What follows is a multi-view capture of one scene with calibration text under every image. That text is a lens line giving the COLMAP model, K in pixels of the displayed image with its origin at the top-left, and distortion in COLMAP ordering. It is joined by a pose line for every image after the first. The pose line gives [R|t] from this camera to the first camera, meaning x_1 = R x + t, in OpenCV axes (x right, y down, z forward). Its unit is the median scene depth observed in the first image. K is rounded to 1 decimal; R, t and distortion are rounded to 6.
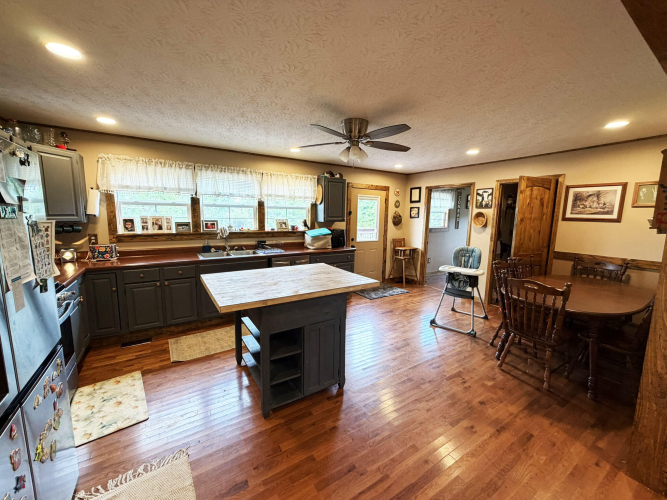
lens RADIAL K [[267.0, 0, 331.1], [0, 267.0, 249.3], [0, 0, 1]] dist [0.001778, -0.000453]
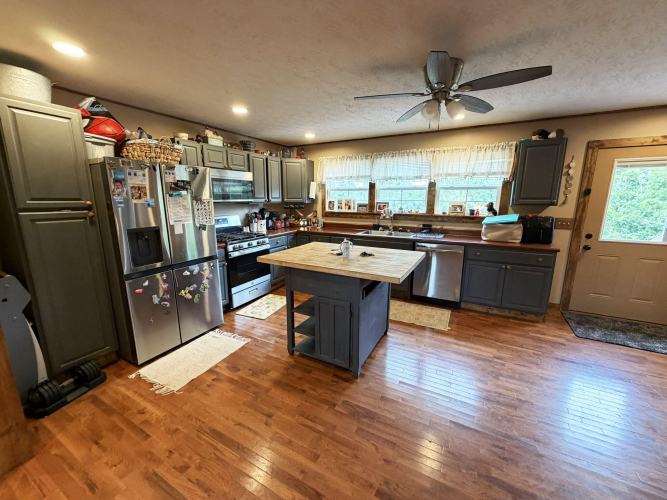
lens RADIAL K [[267.0, 0, 331.4], [0, 267.0, 249.0], [0, 0, 1]] dist [0.001778, -0.000453]
pose [[0.484798, 0.150933, -0.861504, 0.459885], [-0.107556, 0.987809, 0.112536, -0.017869], [0.867988, 0.038102, 0.495122, 0.270321]]
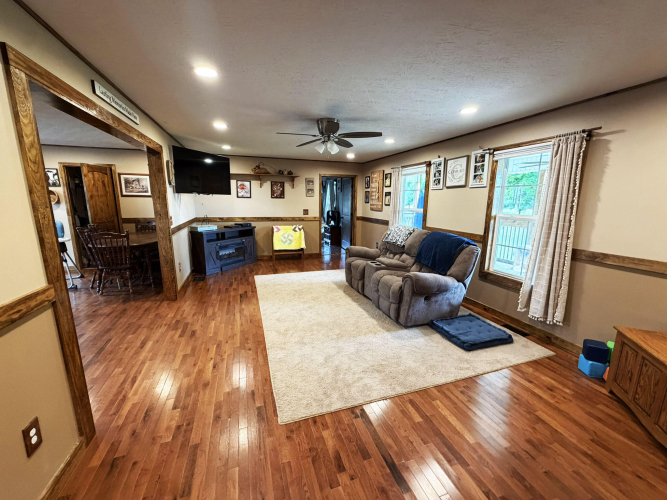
lens RADIAL K [[267.0, 0, 332.9], [0, 267.0, 249.0], [0, 0, 1]] dist [0.001778, -0.000453]
pose [[0.235530, -0.197184, 0.951653, -0.313555], [0.121531, 0.977491, 0.172459, 0.060876], [-0.964238, 0.075036, 0.254193, -0.466051]]
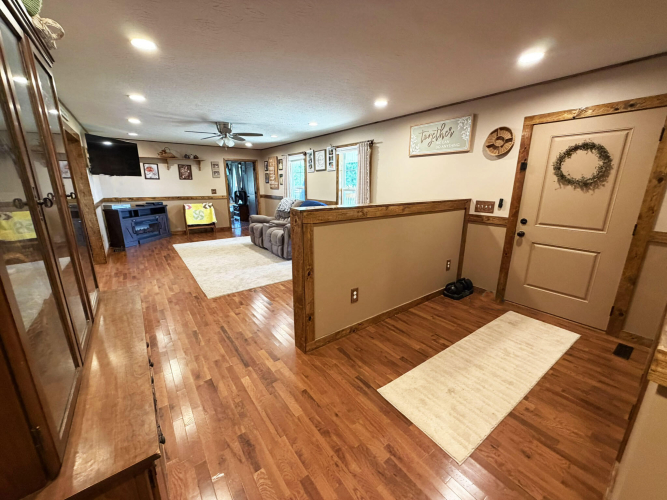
lens RADIAL K [[267.0, 0, 332.1], [0, 267.0, 249.9], [0, 0, 1]] dist [0.001778, -0.000453]
pose [[-0.070163, -0.266158, 0.961373, -0.790062], [0.126941, 0.953530, 0.273251, 0.087068], [-0.989426, 0.141209, -0.033116, -0.632526]]
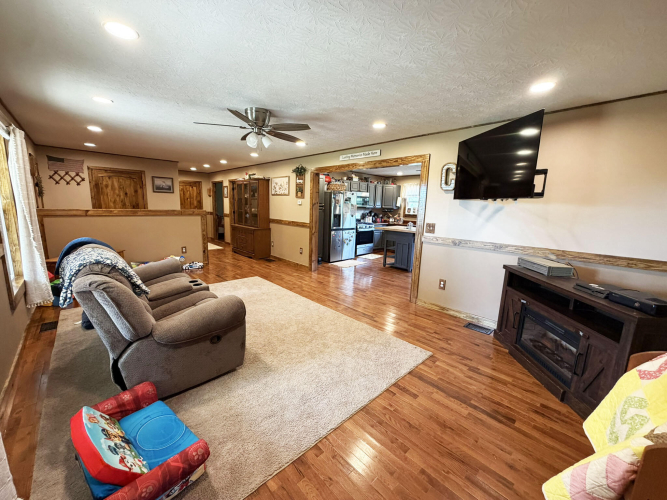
lens RADIAL K [[267.0, 0, 328.7], [0, 267.0, 249.3], [0, 0, 1]] dist [0.001778, -0.000453]
pose [[0.179939, 0.149319, -0.972279, 1.439780], [-0.156596, 0.980155, 0.121548, 0.071497], [0.971133, 0.130384, 0.199751, -0.167419]]
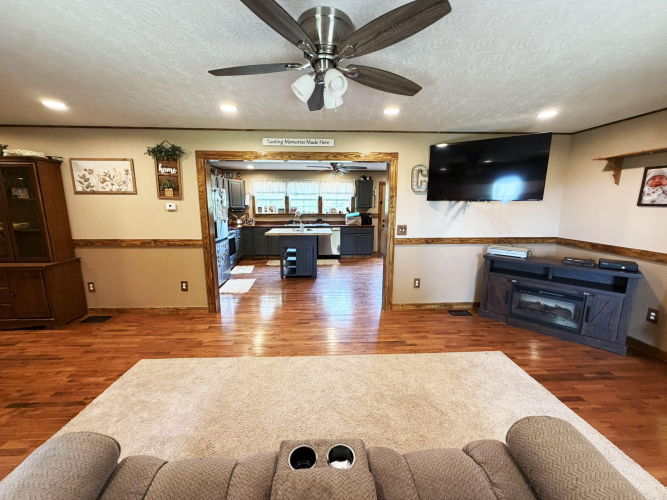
lens RADIAL K [[267.0, 0, 331.1], [0, 267.0, 249.4], [0, 0, 1]] dist [0.001778, -0.000453]
pose [[0.866548, 0.069089, -0.494288, 0.796843], [-0.052499, 0.997496, 0.047387, 0.093271], [0.496324, -0.015113, 0.868006, -0.581403]]
